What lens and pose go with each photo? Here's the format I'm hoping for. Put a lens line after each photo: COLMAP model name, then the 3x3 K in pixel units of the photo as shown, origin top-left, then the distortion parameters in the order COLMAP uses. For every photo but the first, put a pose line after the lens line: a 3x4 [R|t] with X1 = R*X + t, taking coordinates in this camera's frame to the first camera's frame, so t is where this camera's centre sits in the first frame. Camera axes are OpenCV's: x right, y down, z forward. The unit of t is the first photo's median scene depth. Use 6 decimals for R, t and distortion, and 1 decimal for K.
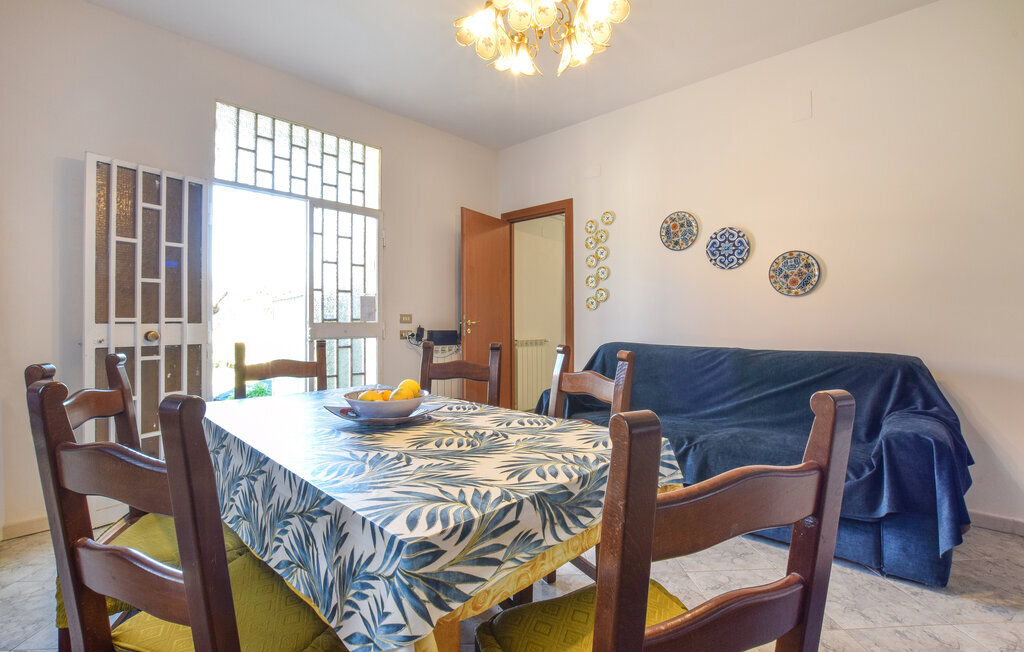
lens RADIAL K [[464.5, 0, 527.3], [0, 464.5, 307.1], [0, 0, 1]] dist [-0.001251, -0.000098]
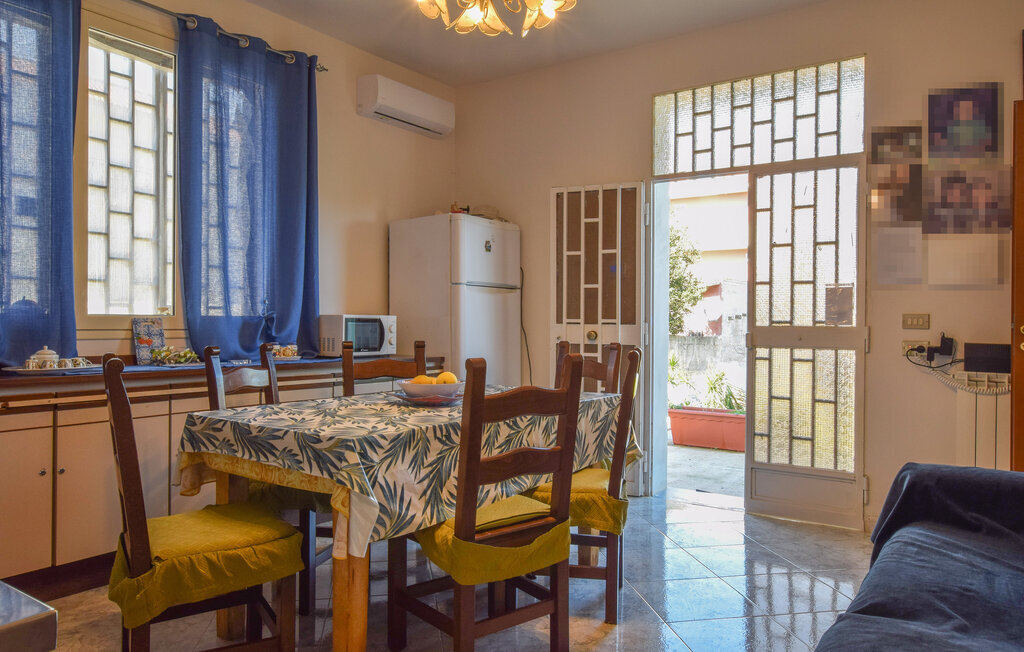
lens RADIAL K [[722.4, 0, 513.4], [0, 722.4, 326.0], [0, 0, 1]] dist [0.017670, 0.001538]
pose [[0.150229, 0.002096, -0.988649, 0.679212], [0.017258, 0.999840, 0.004742, 0.020989], [0.988501, -0.017775, 0.150169, 0.411579]]
